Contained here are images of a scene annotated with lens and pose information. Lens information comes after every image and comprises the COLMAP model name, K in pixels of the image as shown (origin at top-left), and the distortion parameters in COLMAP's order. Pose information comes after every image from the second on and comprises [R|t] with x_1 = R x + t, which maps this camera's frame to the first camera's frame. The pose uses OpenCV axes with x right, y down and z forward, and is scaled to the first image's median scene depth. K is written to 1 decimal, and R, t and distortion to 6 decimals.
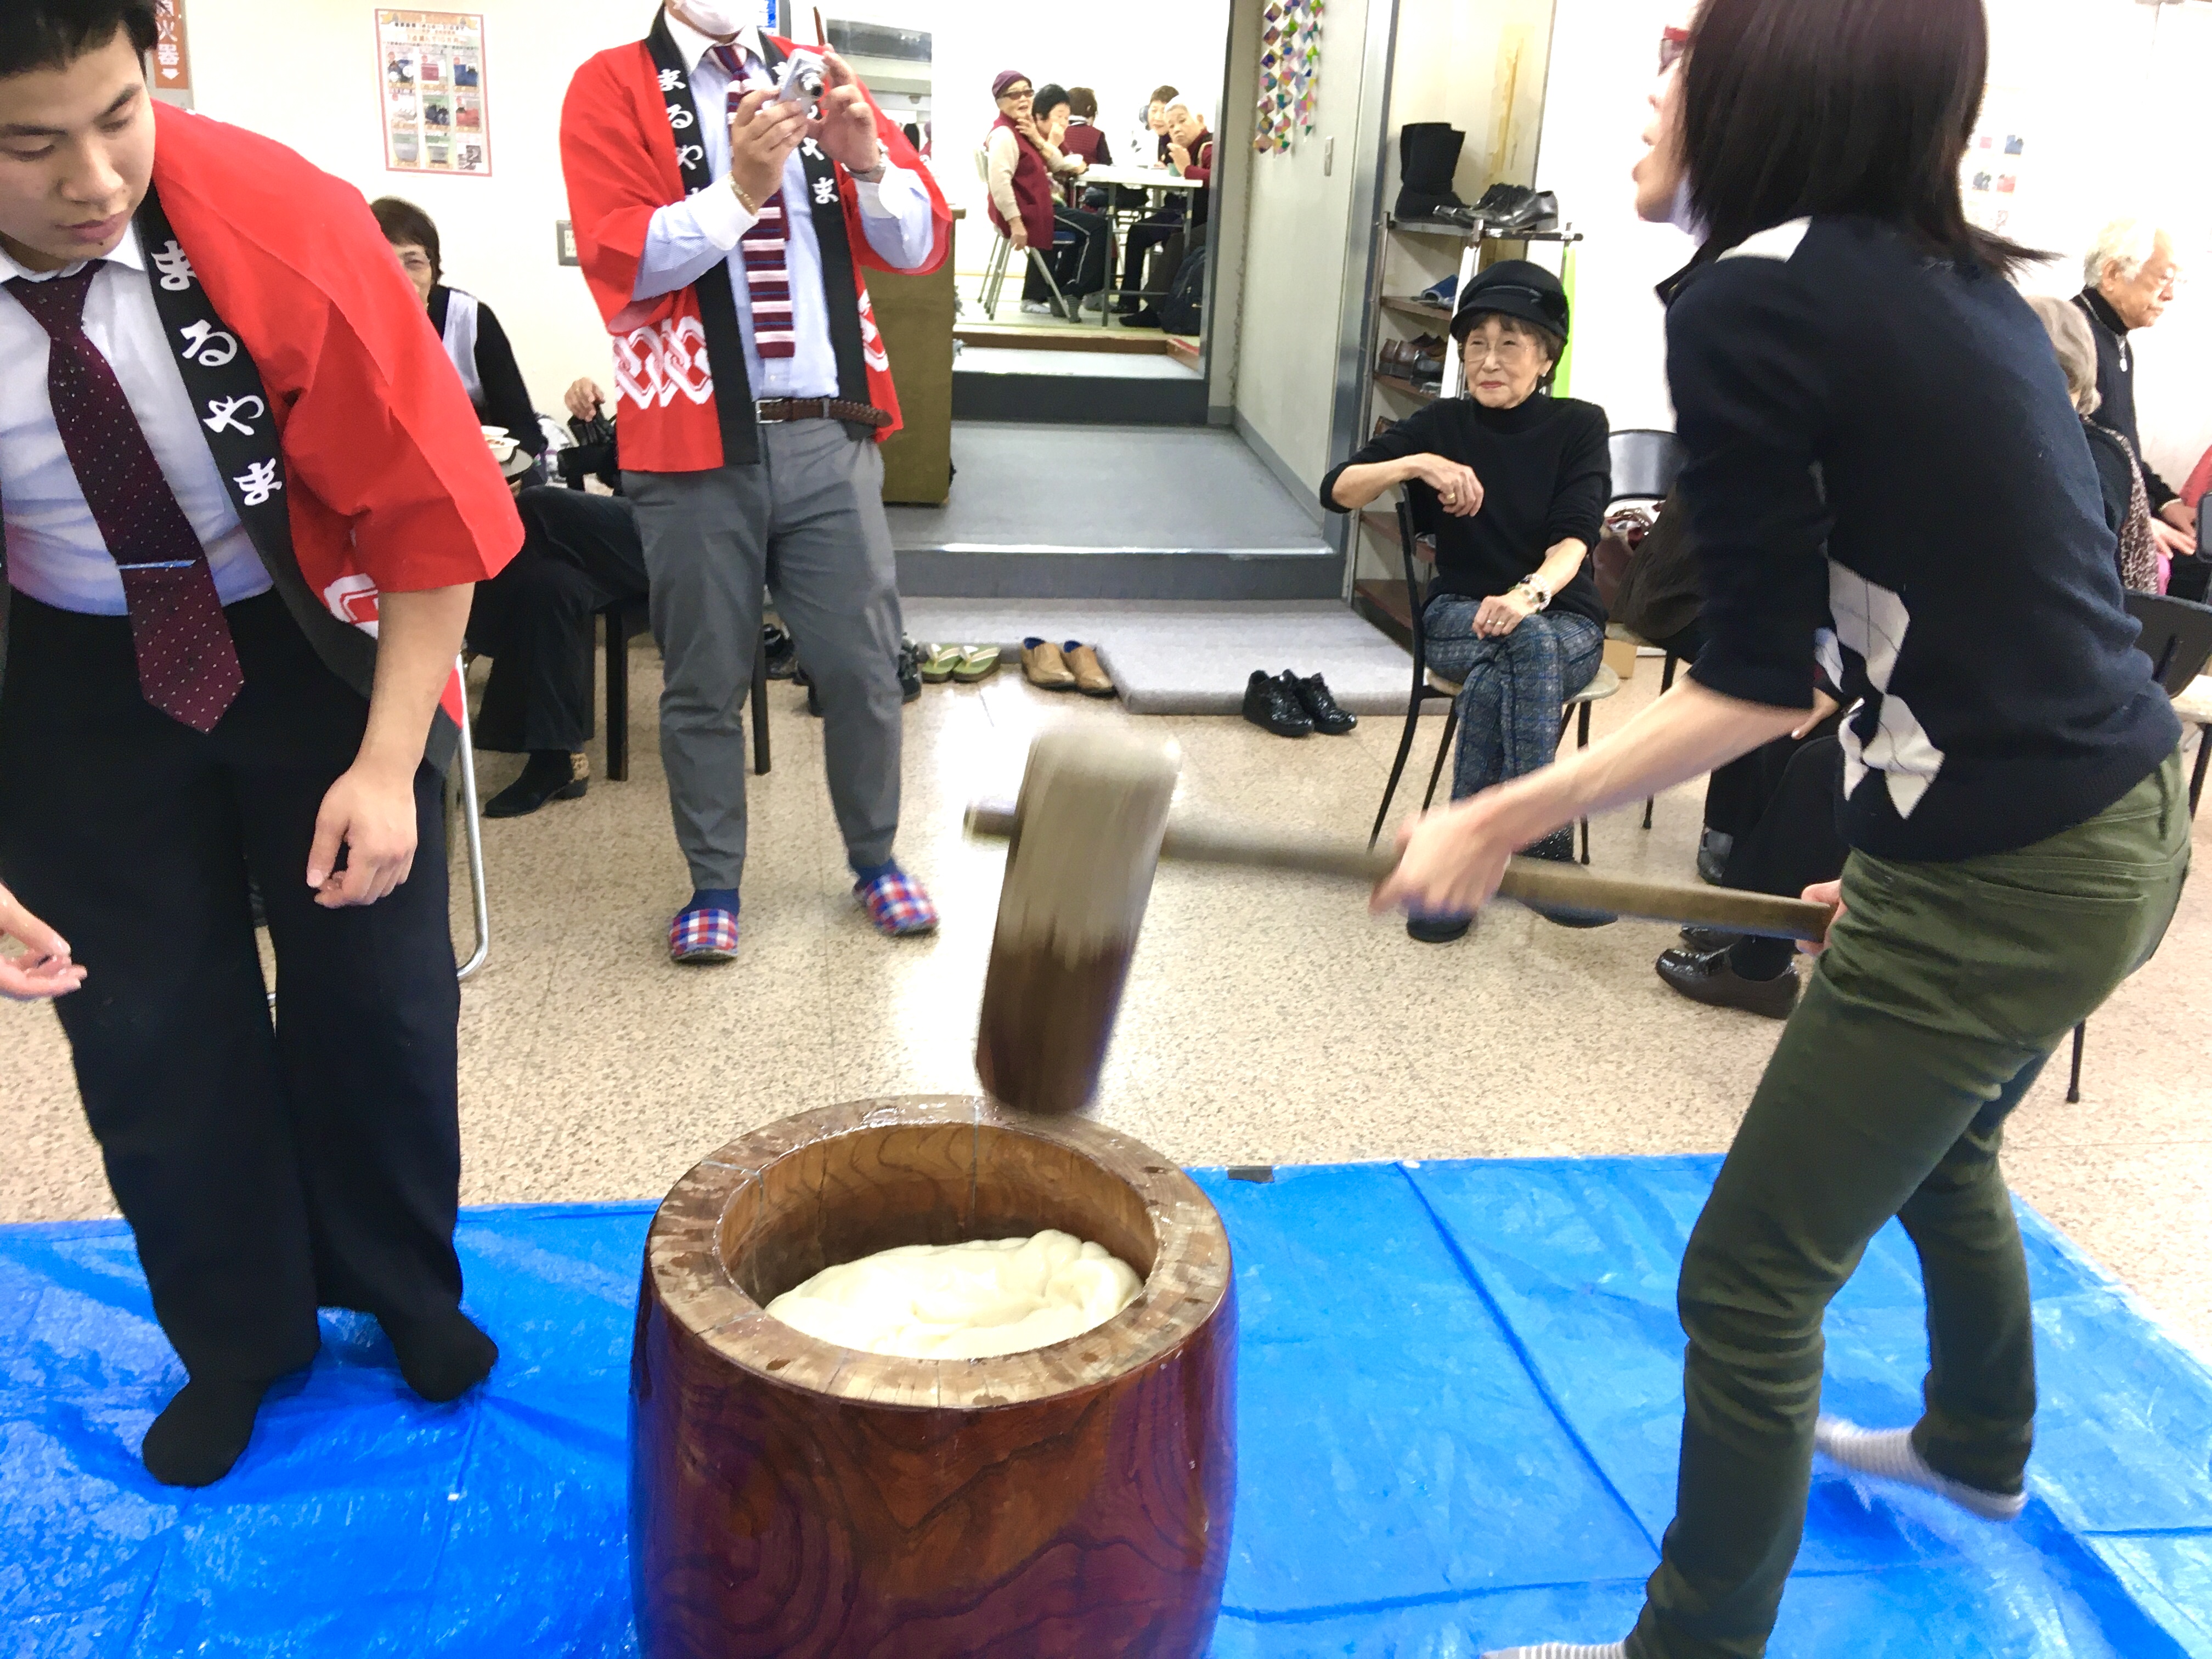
lens RADIAL K [[1837.8, 0, 1108.7], [0, 1837.8, 821.4], [0, 0, 1]] dist [0.064356, -0.018462]
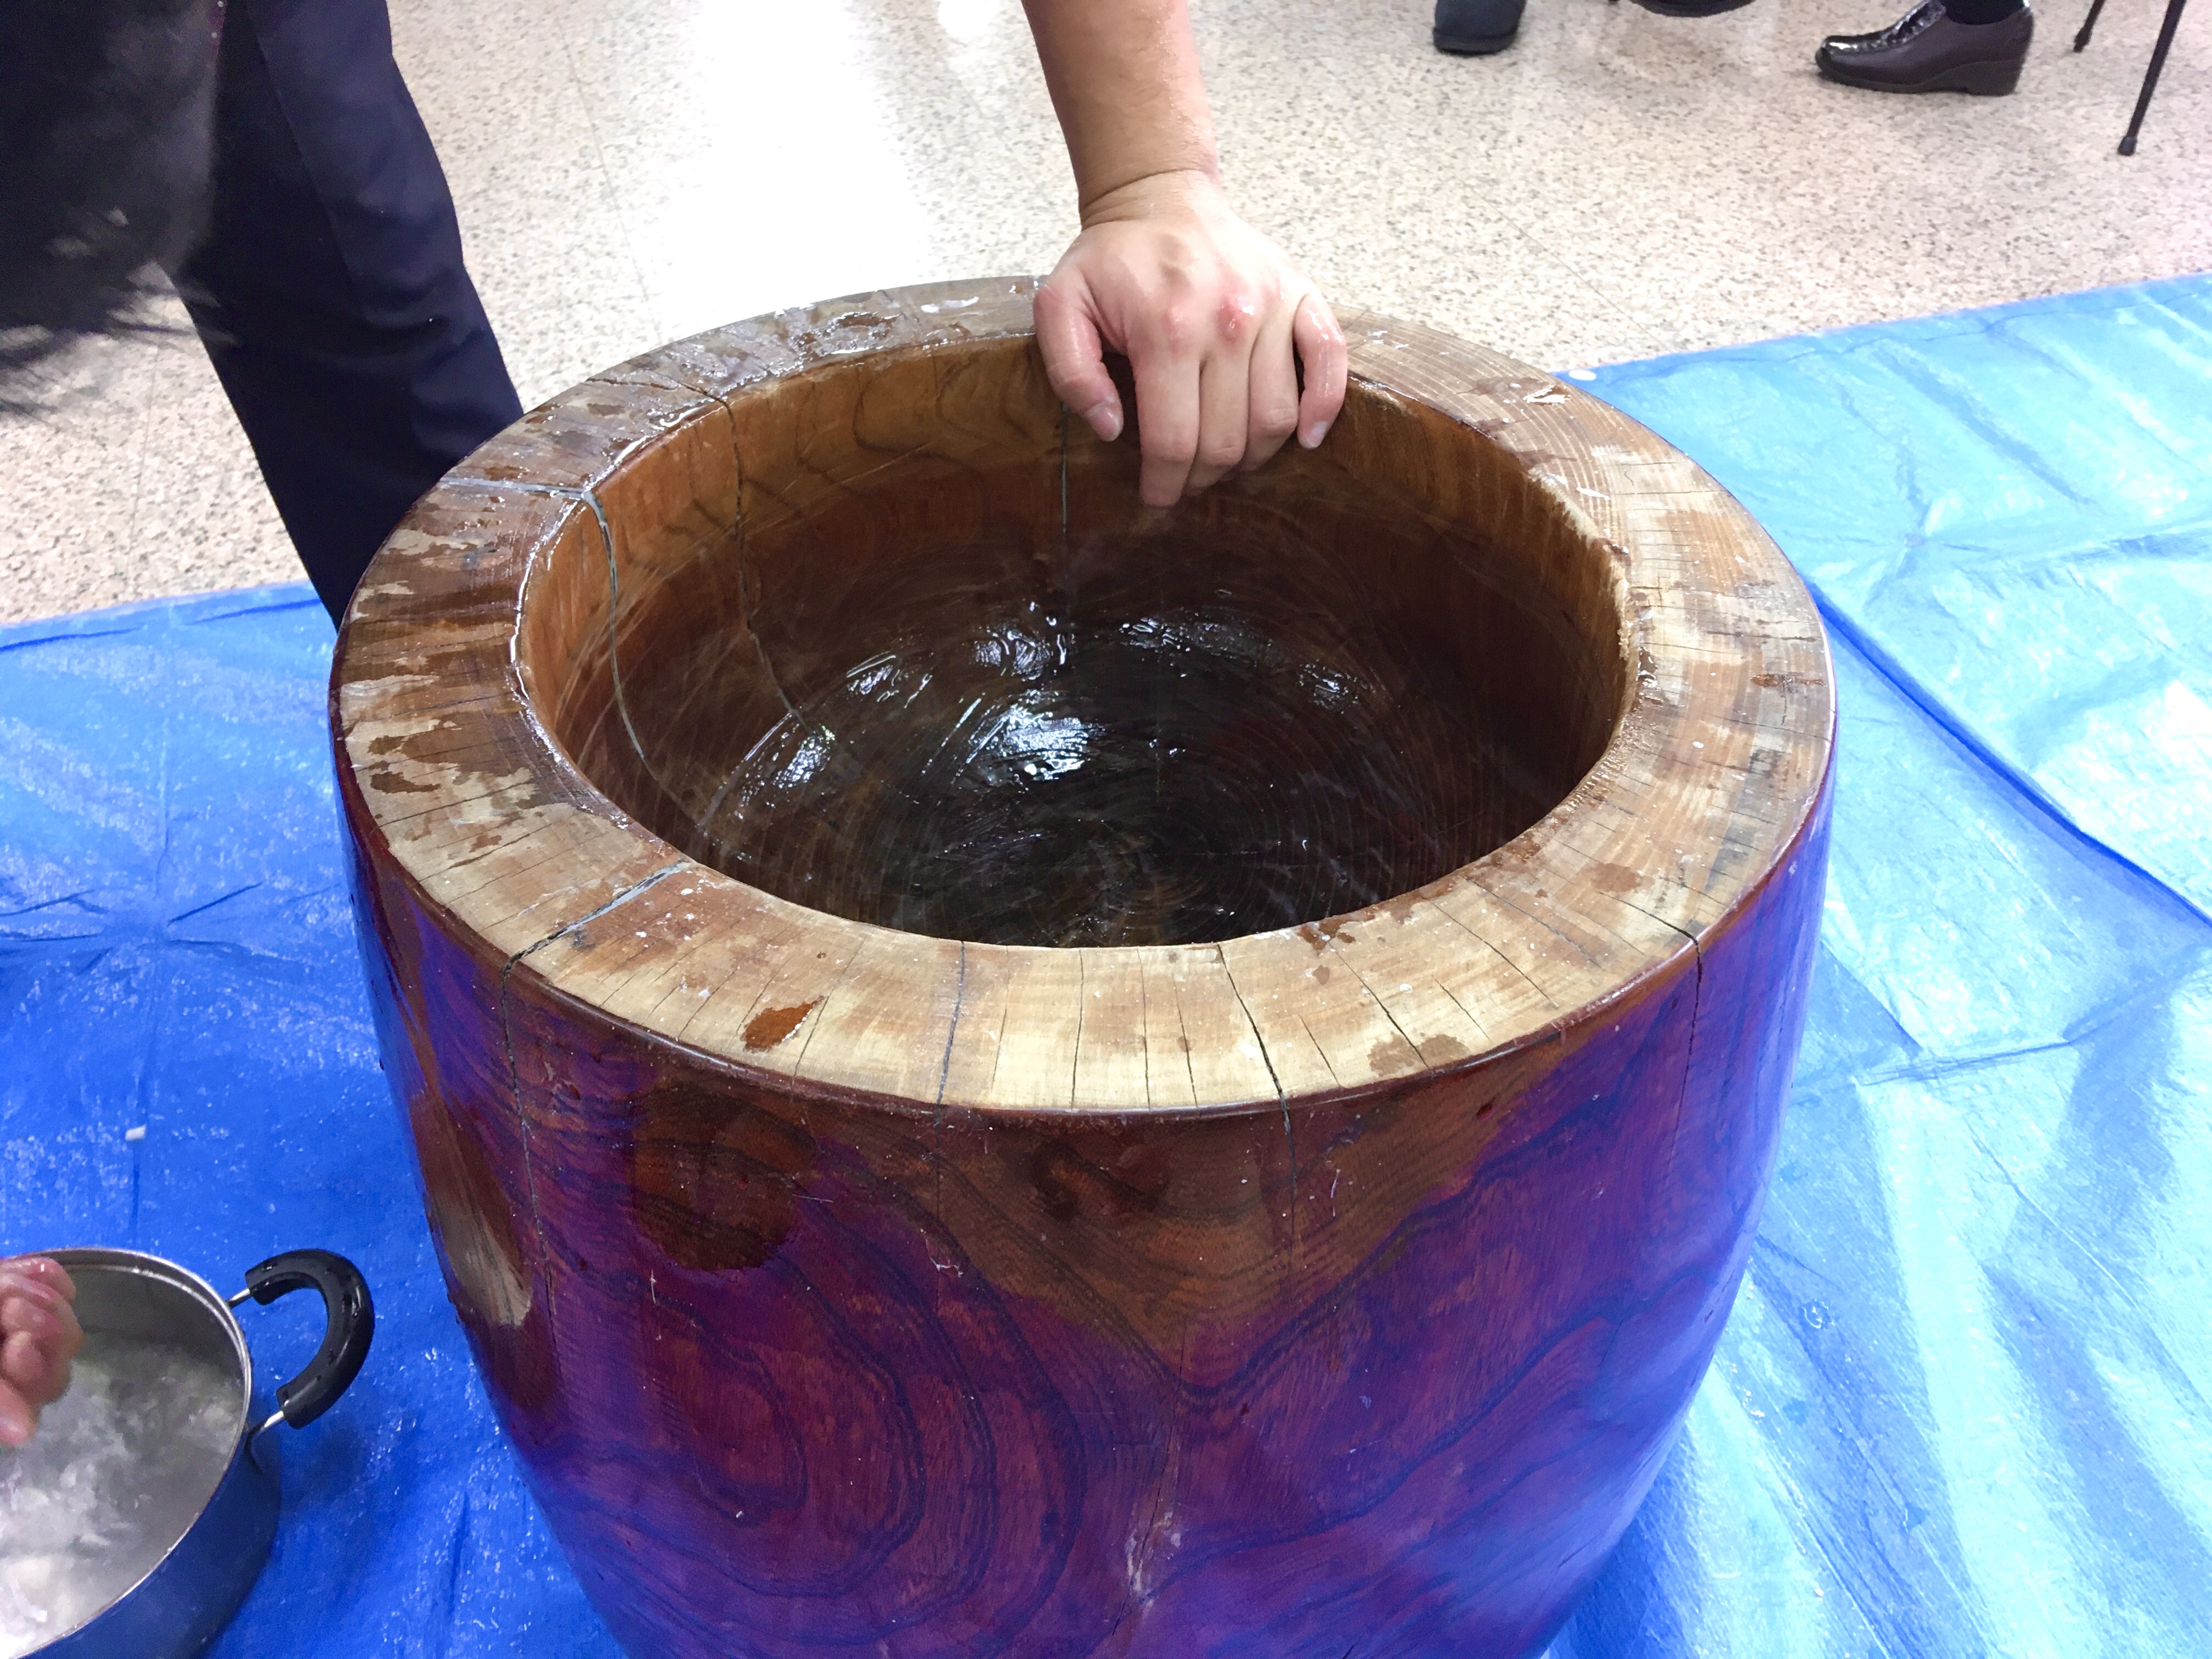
lens RADIAL K [[1837.8, 0, 1111.5], [0, 1837.8, 832.5], [0, 0, 1]] dist [0.064356, -0.018462]
pose [[0.988404, -0.131211, 0.076428, -0.067366], [0.092757, 0.920222, 0.380247, 0.066205], [-0.120223, -0.368749, 0.921722, 0.336218]]
